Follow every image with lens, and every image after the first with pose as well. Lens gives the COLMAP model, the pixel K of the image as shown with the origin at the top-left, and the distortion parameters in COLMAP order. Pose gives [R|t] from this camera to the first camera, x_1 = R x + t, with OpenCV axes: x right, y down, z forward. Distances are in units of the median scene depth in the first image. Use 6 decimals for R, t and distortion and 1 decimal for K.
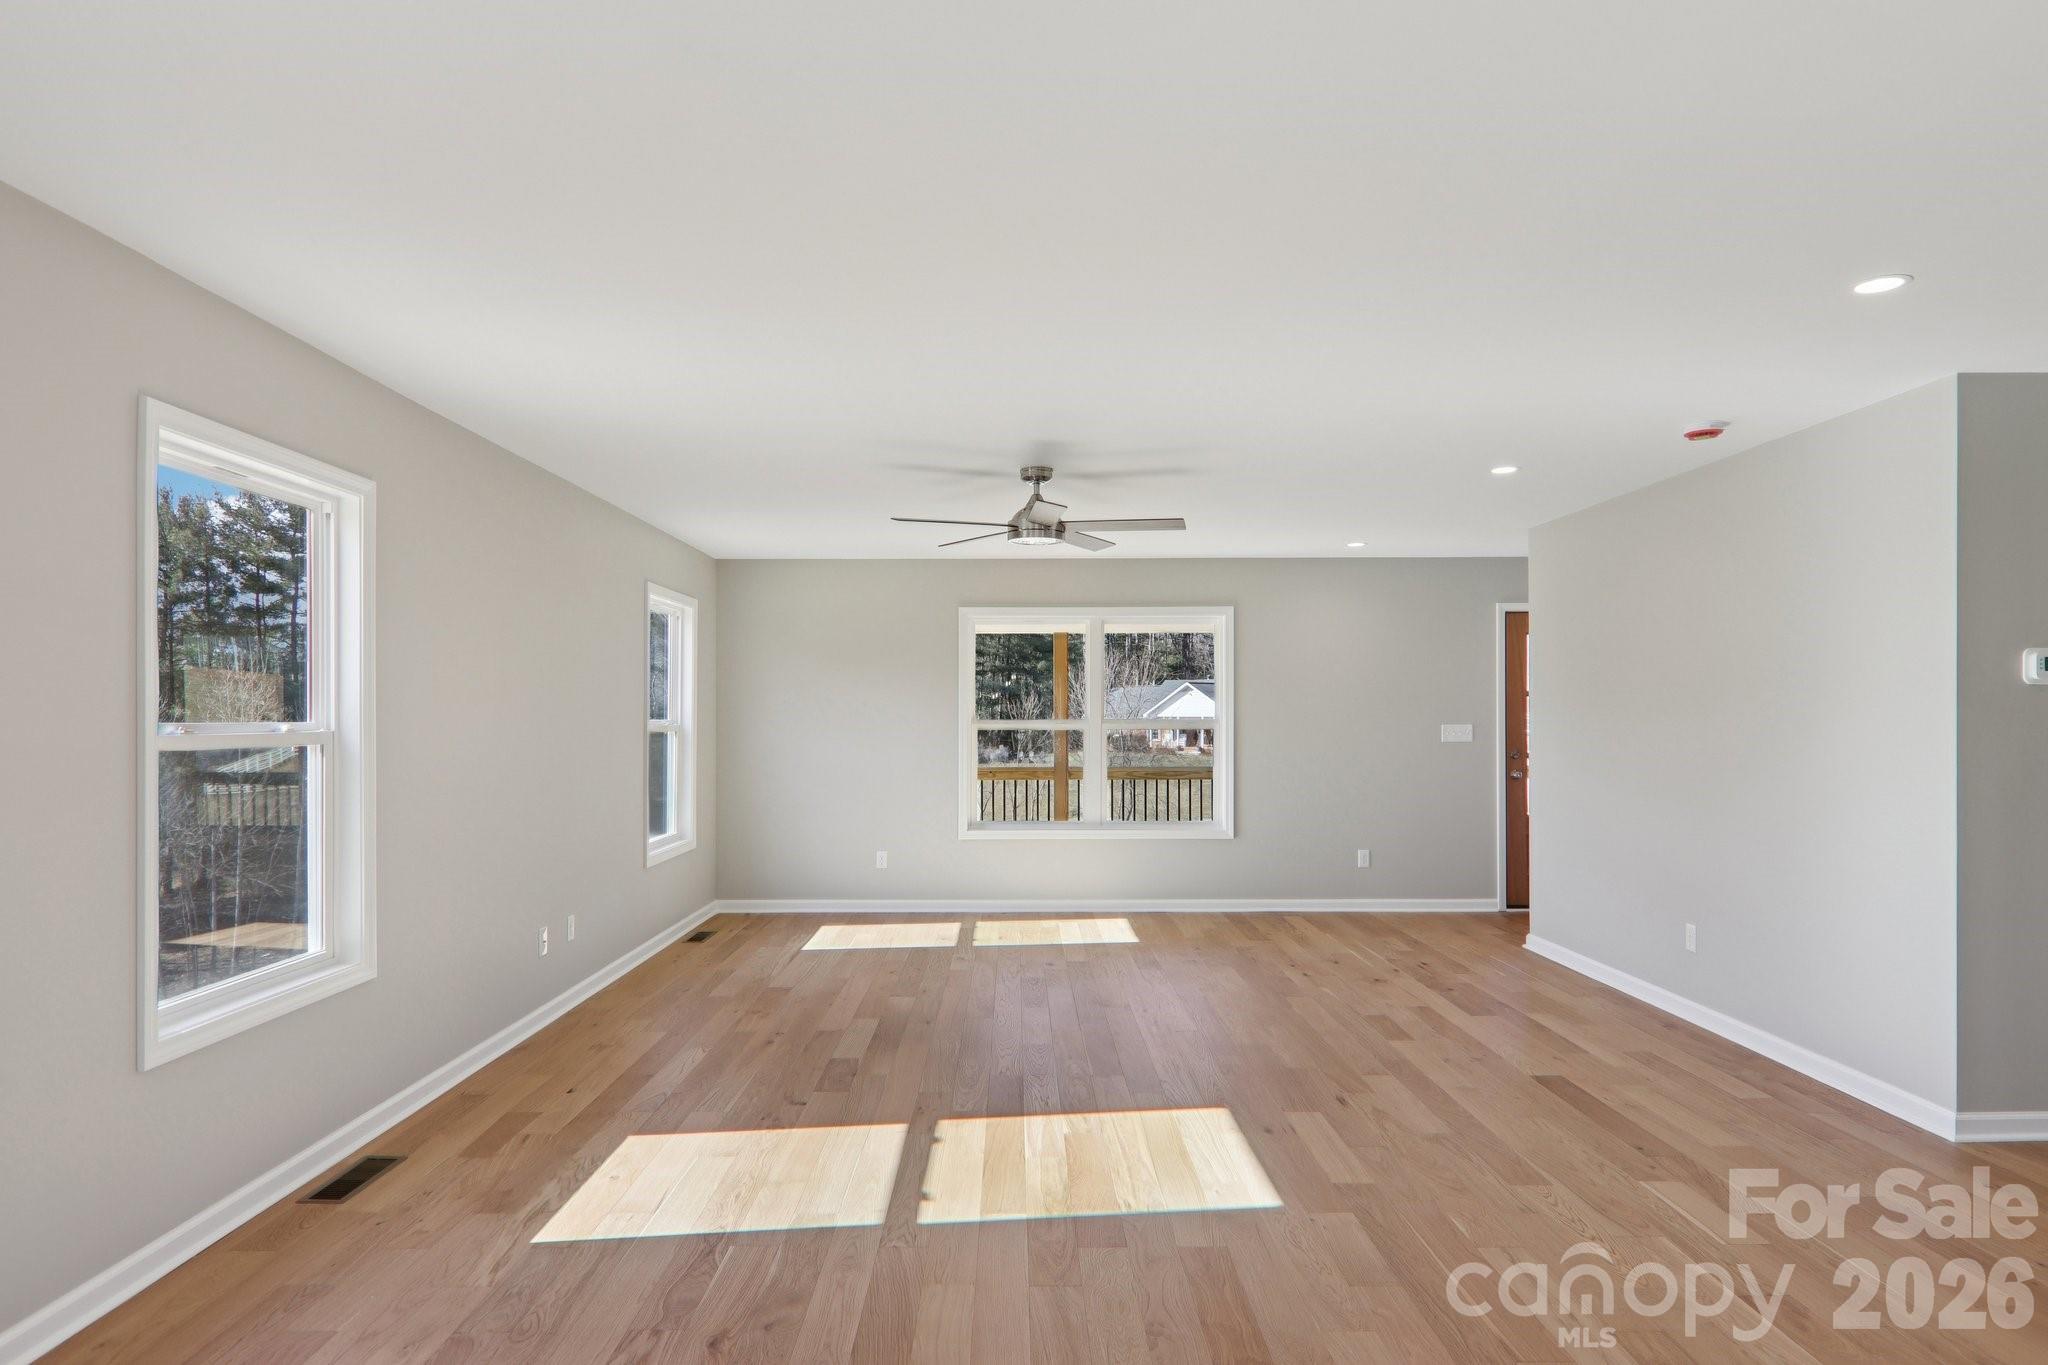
lens RADIAL K [[1135.5, 0, 1014.0], [0, 1135.5, 700.0], [0, 0, 1]] dist [0.022617, -0.002497]
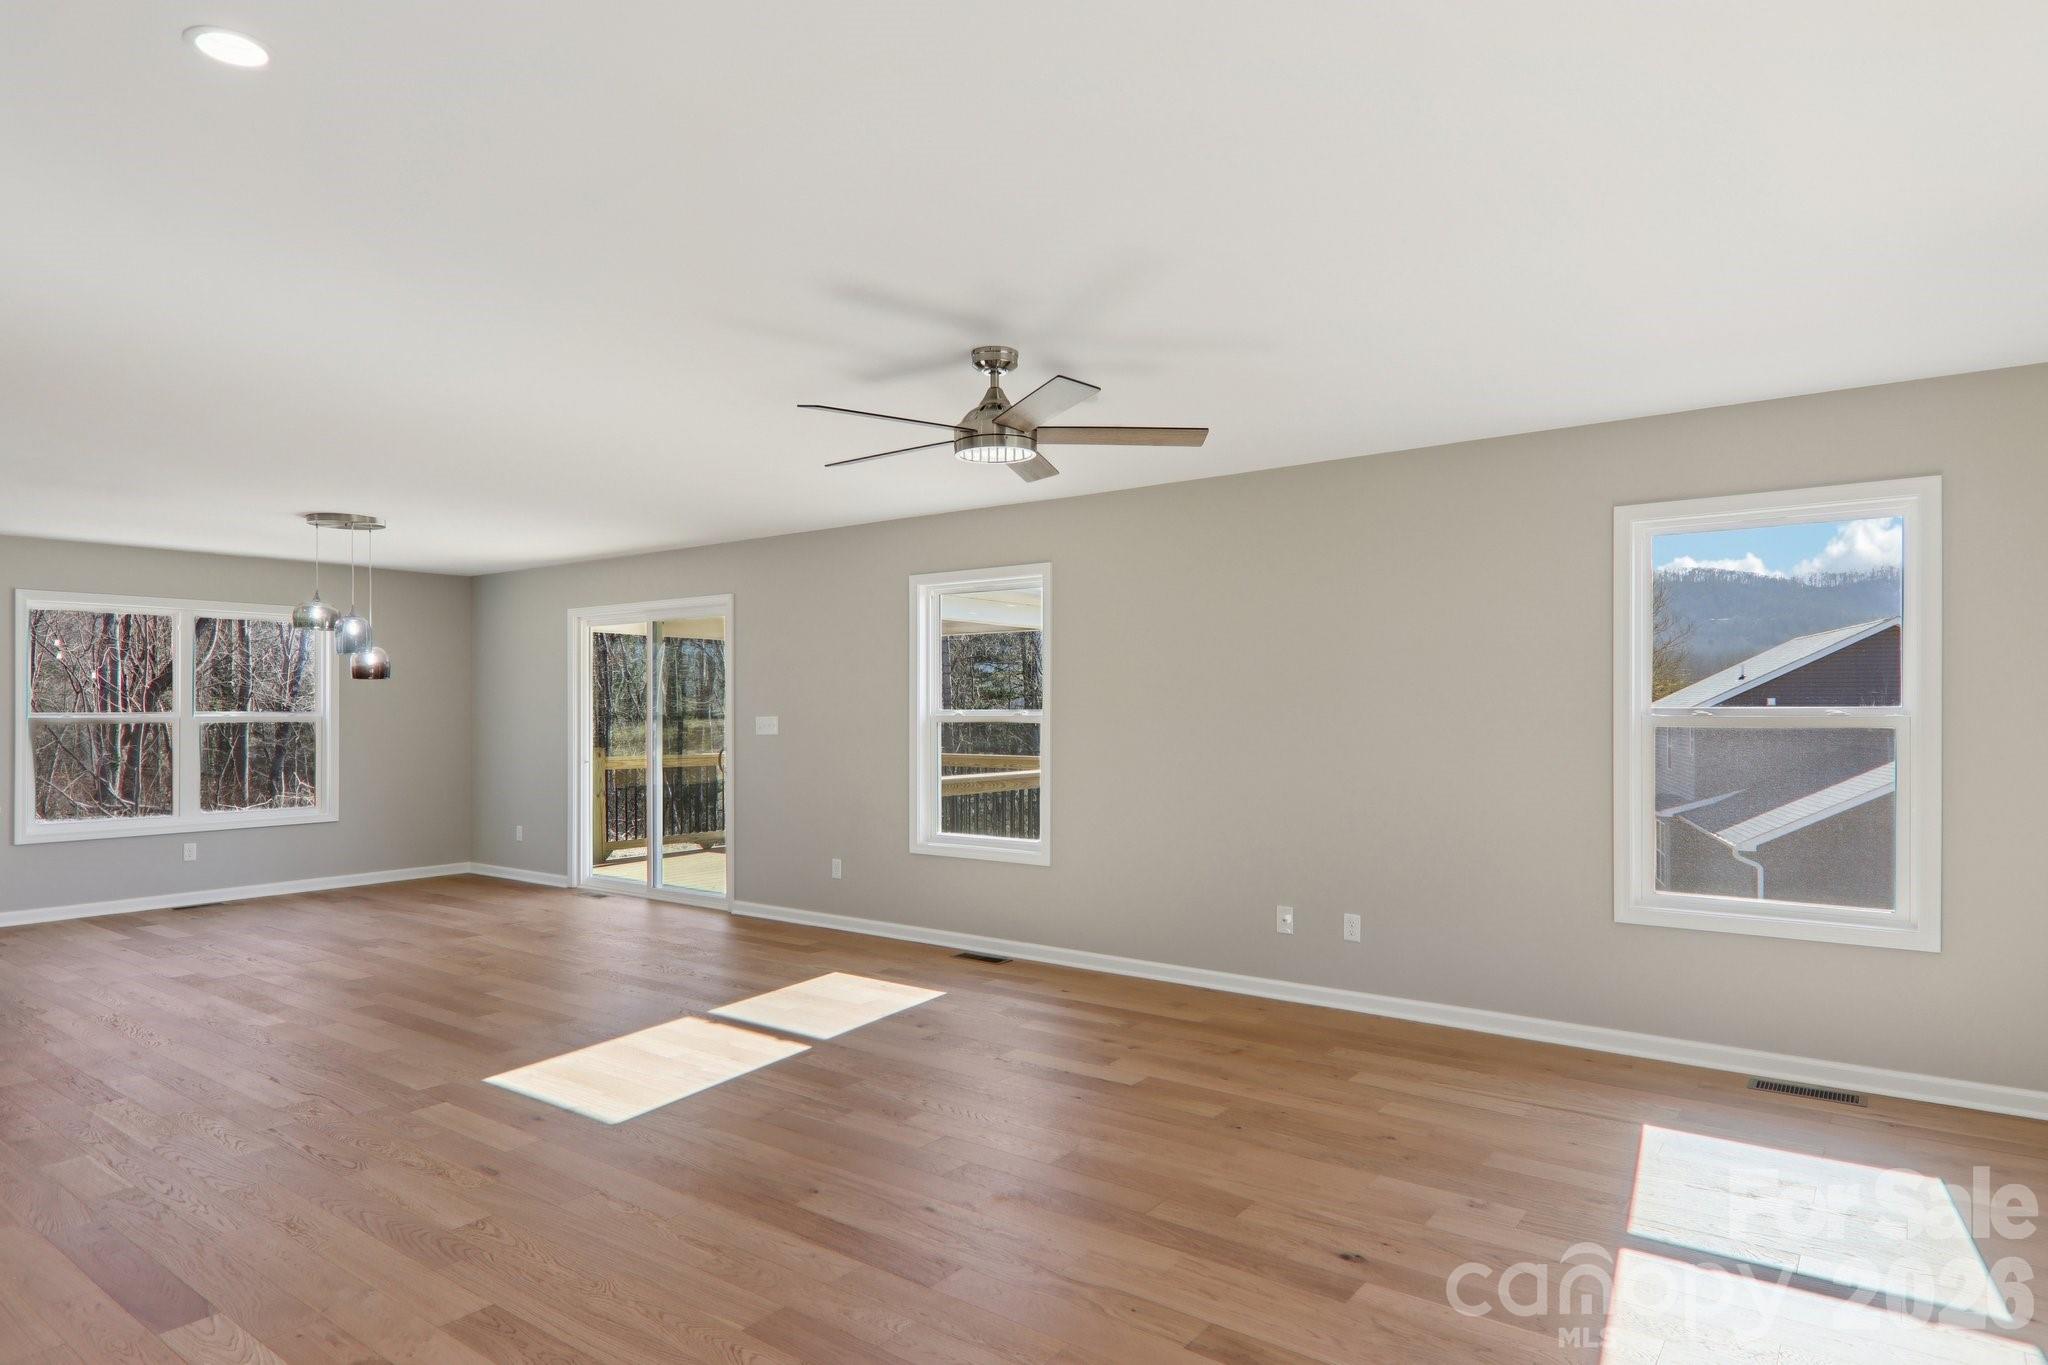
lens RADIAL K [[1183.0, 0, 1026.0], [0, 1183.0, 704.7], [0, 0, 1]] dist [0.017427, -0.002168]
pose [[-0.606278, 0.000994, -0.795252, 0.767275], [0.018550, 0.999745, -0.012892, 0.031825], [0.795037, -0.022568, -0.606142, 1.907315]]
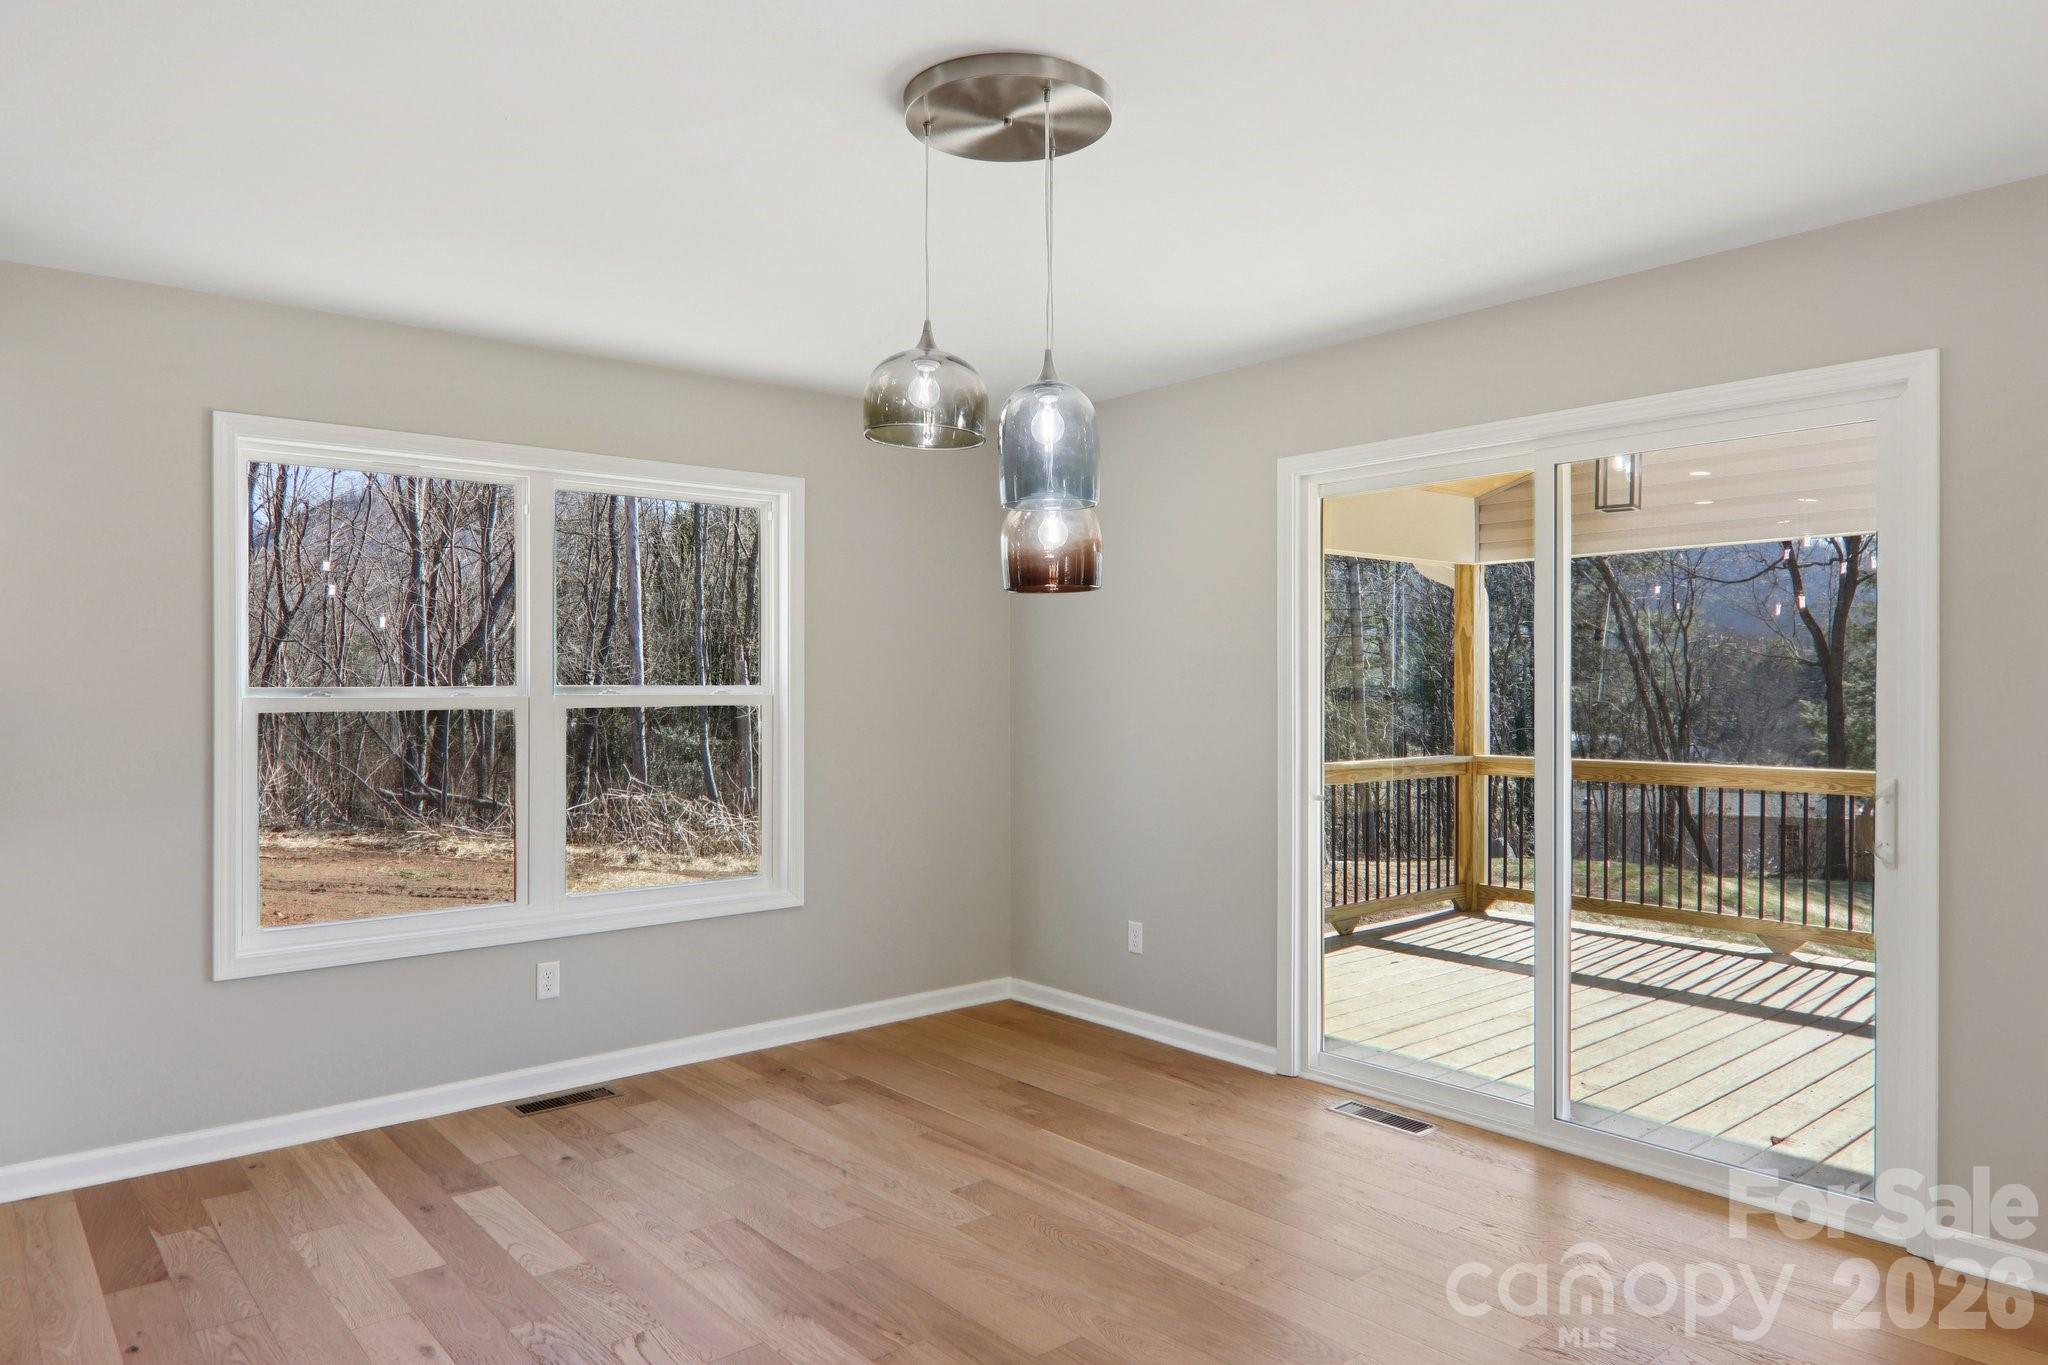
lens RADIAL K [[1294.4, 0, 1024.0], [0, 1294.4, 682.5], [0, 0, 1]] dist [0.034495, 0.000466]
pose [[-0.765272, 0.003102, -0.643700, 0.381344], [0.015474, 0.999788, -0.013578, 0.007804], [0.643522, -0.020351, -0.765157, 0.534069]]
